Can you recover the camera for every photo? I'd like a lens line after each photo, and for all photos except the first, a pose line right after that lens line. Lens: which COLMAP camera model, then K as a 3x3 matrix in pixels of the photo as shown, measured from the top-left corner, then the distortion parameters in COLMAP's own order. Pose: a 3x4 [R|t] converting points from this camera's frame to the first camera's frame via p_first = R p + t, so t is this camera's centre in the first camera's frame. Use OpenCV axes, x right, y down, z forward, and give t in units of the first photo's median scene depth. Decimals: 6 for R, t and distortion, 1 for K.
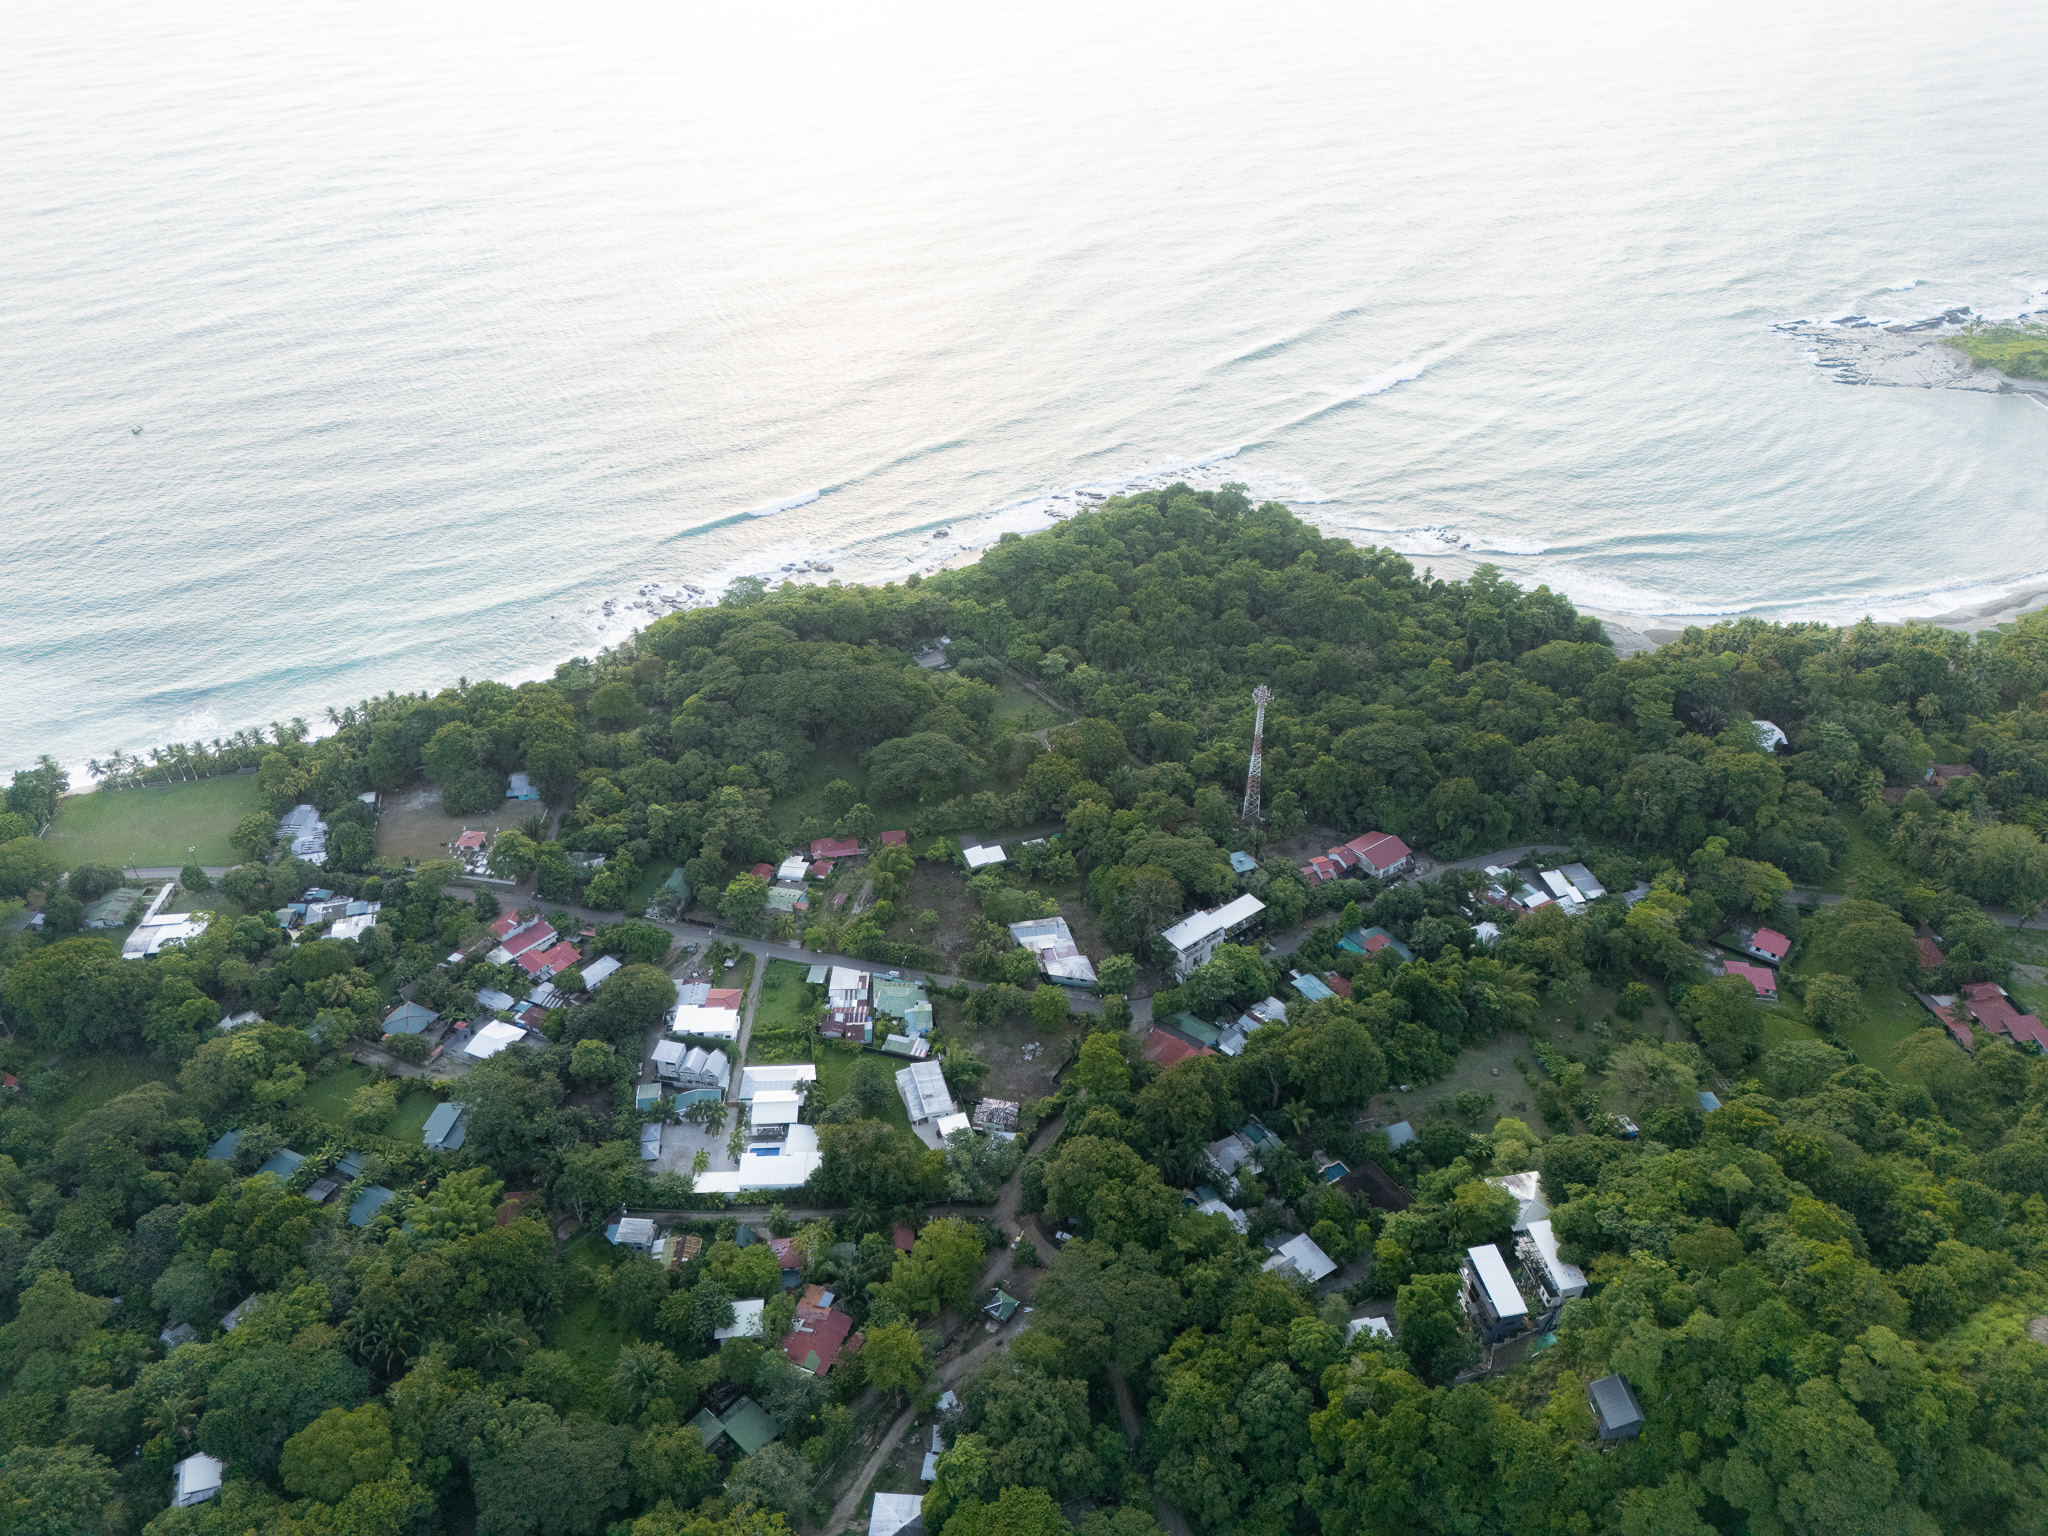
lens RADIAL K [[1479.2, 0, 1024.0], [0, 1479.2, 768.0], [0, 0, 1]] dist [0.095783, -0.131908]
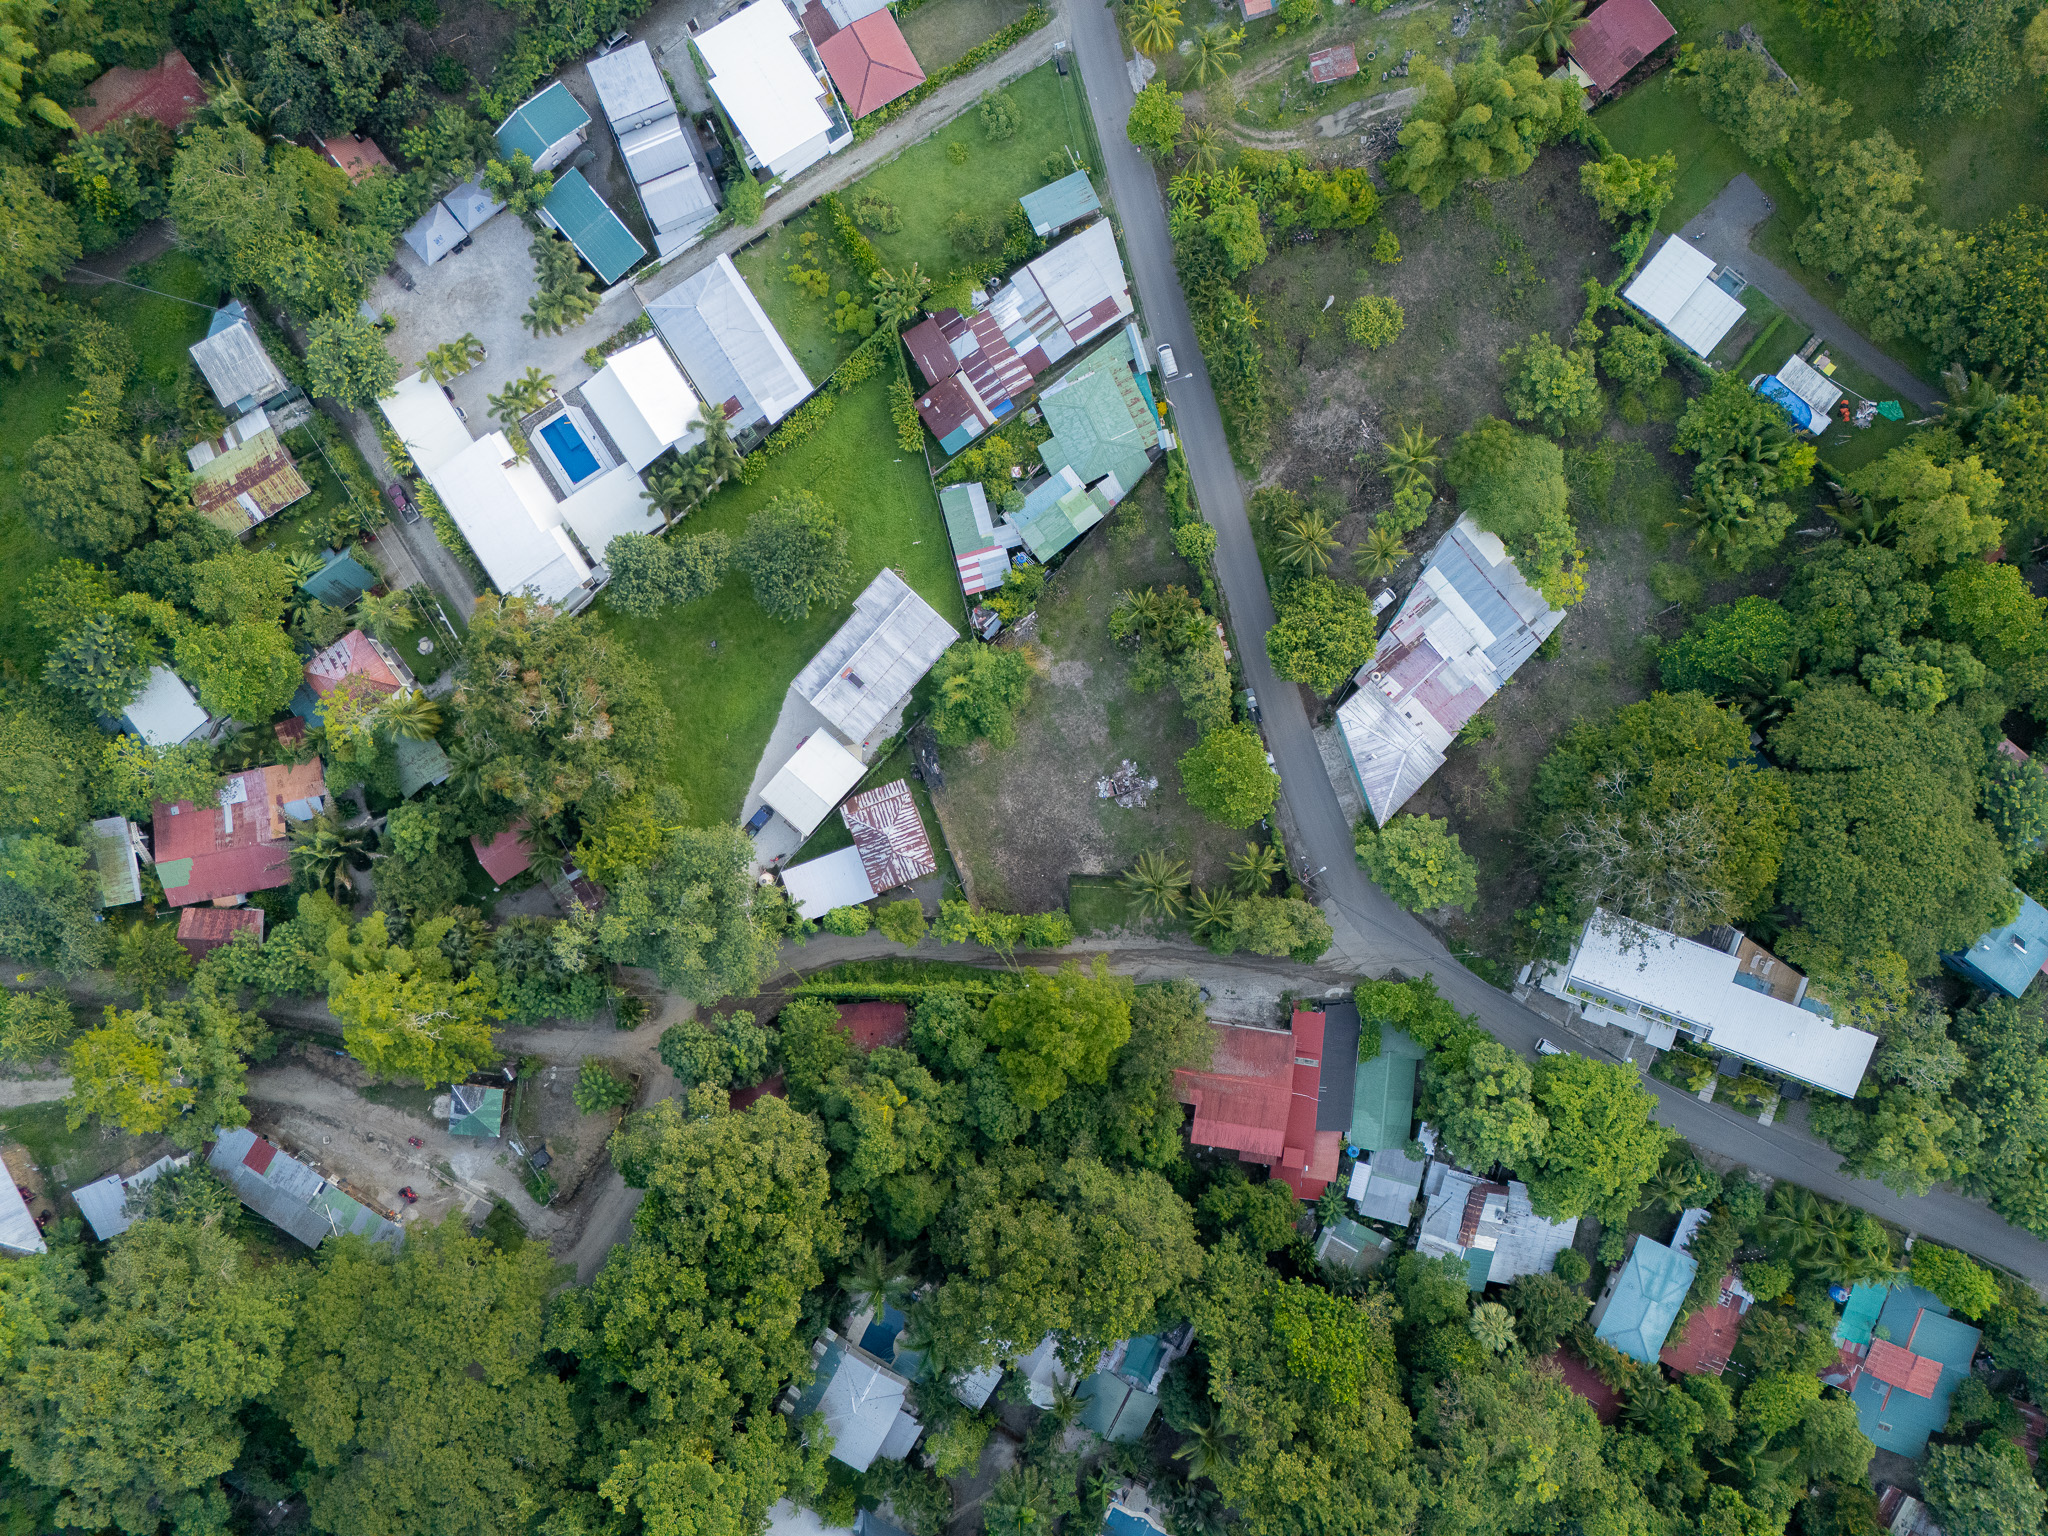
lens RADIAL K [[1479.2, 0, 1024.0], [0, 1479.2, 768.0], [0, 0, 1]] dist [0.095783, -0.131908]
pose [[0.519620, 0.854394, -0.002480, -0.012864], [-0.479699, 0.294140, 0.826662, -0.145583], [0.707025, -0.428361, 0.562693, 0.700762]]
